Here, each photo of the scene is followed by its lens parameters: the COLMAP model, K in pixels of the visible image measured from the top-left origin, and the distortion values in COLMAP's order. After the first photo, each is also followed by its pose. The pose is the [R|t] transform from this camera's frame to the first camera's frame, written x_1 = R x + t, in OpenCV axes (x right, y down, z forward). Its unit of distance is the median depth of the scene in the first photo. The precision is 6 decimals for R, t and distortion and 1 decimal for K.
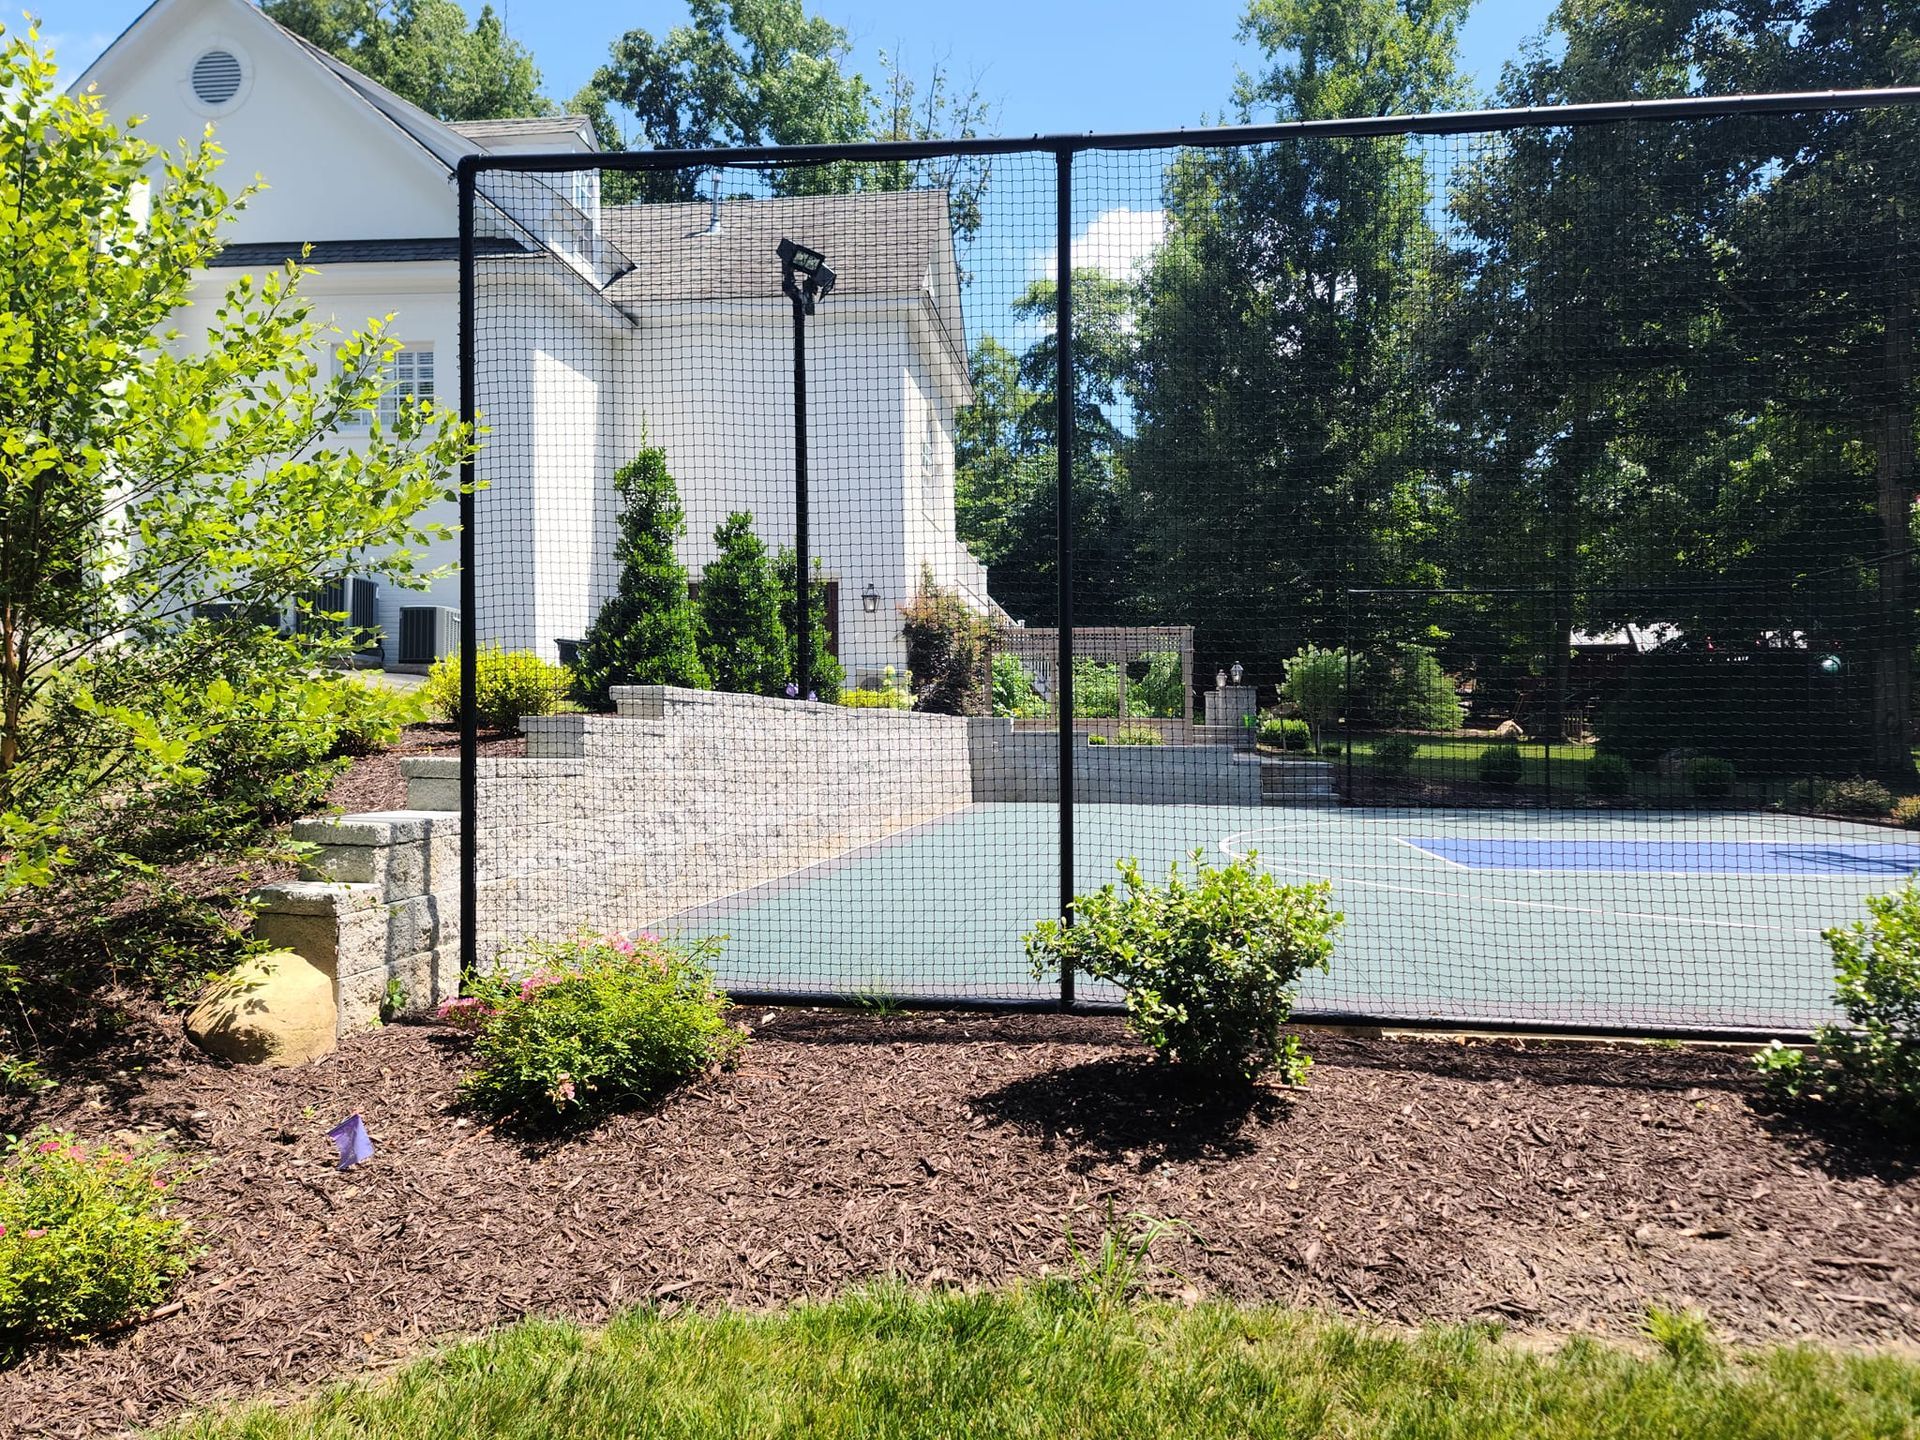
lens RADIAL K [[1474.1, 0, 960.0], [0, 1474.1, 720.0], [0, 0, 1]] dist [0.057309, -0.001077]
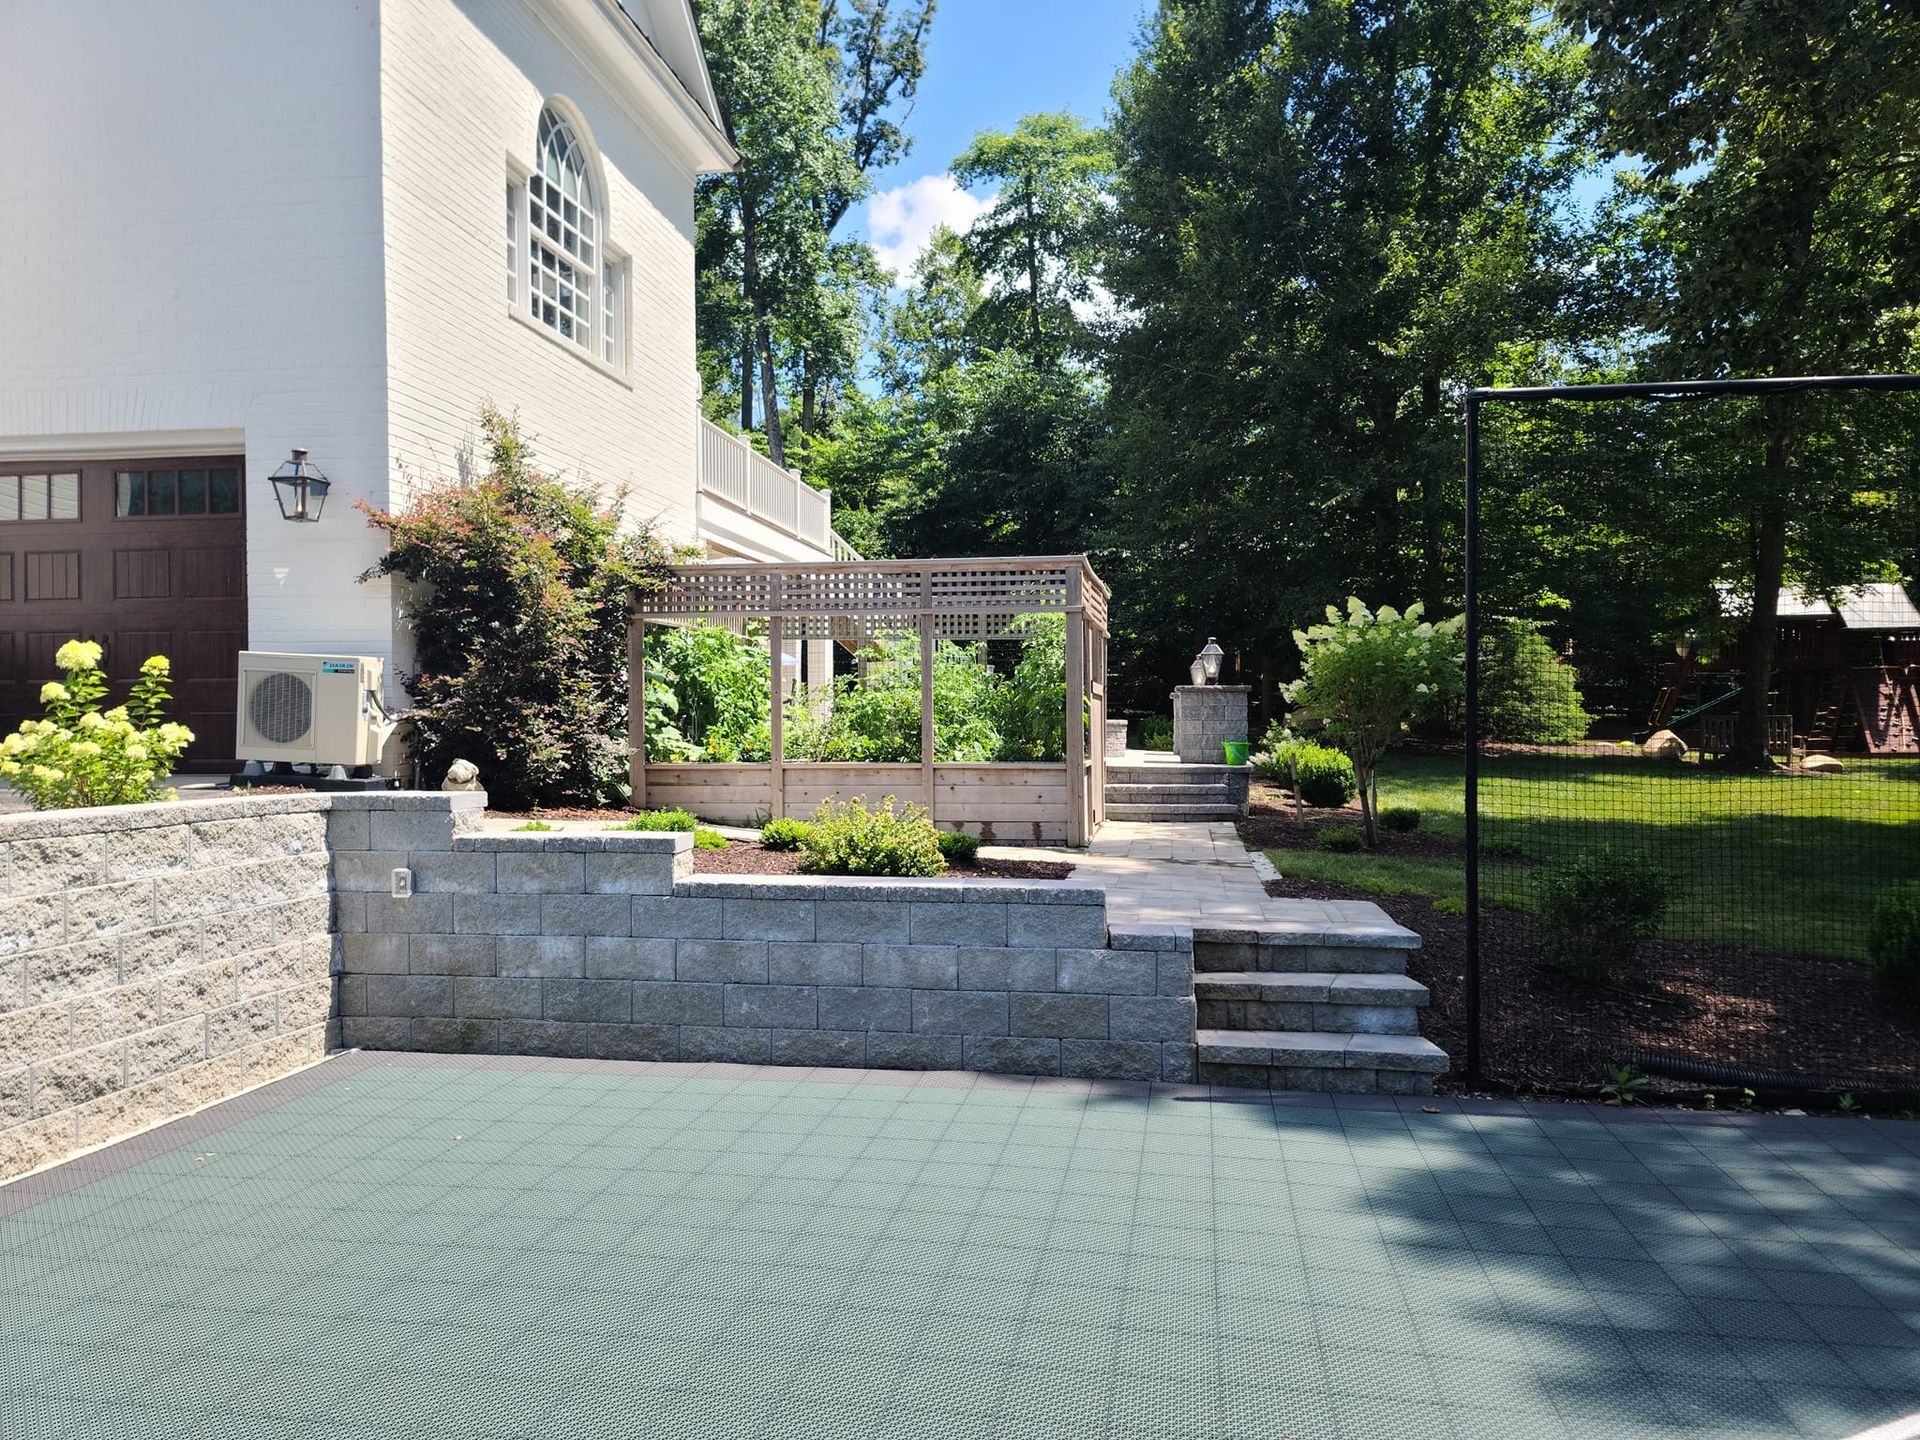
lens RADIAL K [[1474.1, 0, 960.0], [0, 1474.1, 720.0], [0, 0, 1]] dist [0.057309, -0.001077]
pose [[0.999392, -0.006975, -0.034169, 0.108588], [0.007101, 0.999968, 0.003591, -0.012377], [0.034143, -0.003831, 0.999410, 0.445796]]
